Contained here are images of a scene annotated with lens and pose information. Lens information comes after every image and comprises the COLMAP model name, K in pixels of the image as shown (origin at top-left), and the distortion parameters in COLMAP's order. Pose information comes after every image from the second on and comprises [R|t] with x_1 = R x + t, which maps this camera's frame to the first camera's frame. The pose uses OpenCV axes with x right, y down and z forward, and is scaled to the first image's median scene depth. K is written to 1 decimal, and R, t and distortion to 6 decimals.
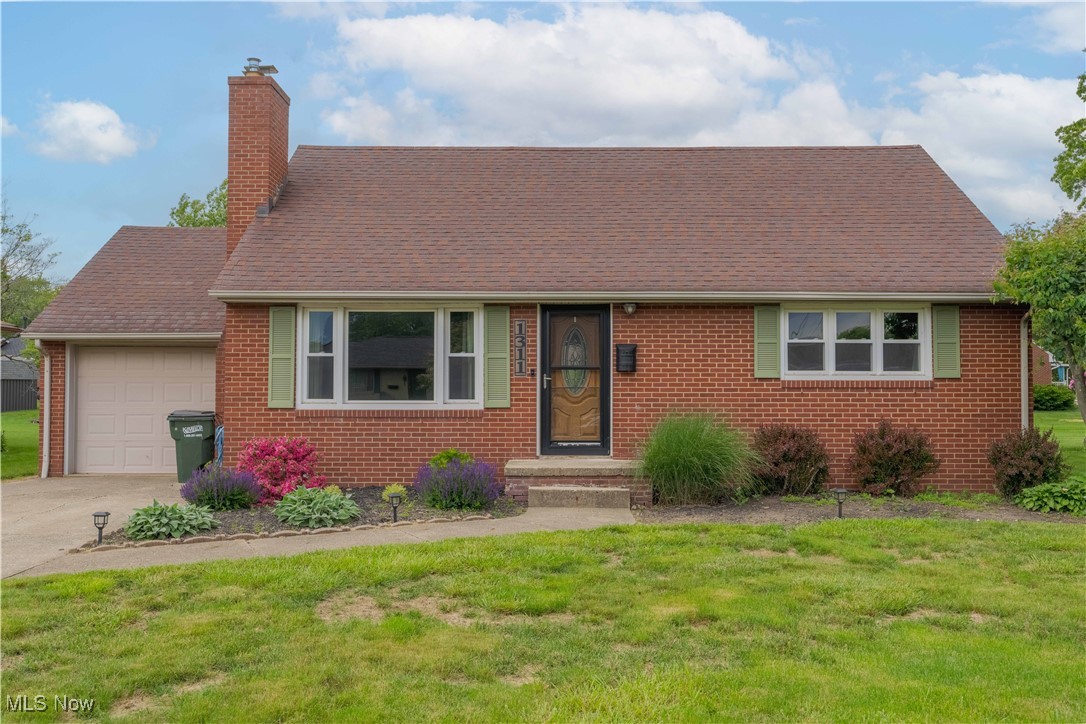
lens RADIAL K [[963.2, 0, 543.0], [0, 963.2, 359.0], [0, 0, 1]] dist [0.001939, -0.003157]
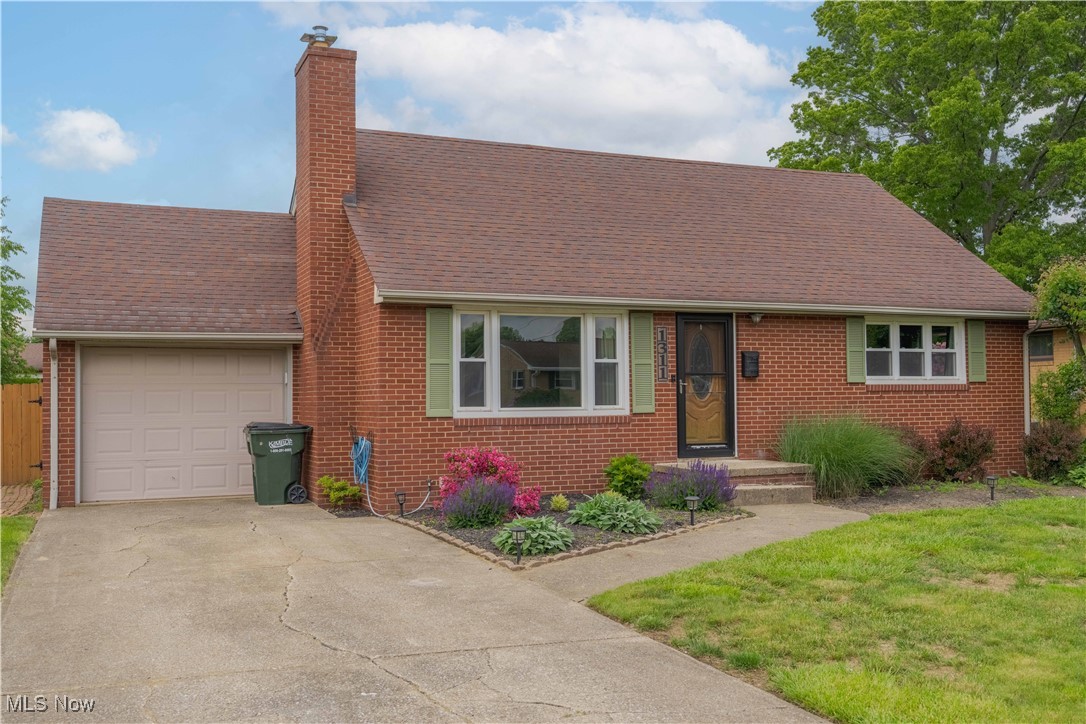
lens RADIAL K [[1068.5, 0, 543.0], [0, 1068.5, 364.0], [0, 0, 1]] dist [-0.006053, 0.000000]
pose [[0.915882, 0.002667, 0.401439, -0.593752], [-0.004558, 0.999983, 0.003756, -0.004709], [-0.401422, -0.005270, 0.915878, 0.011905]]
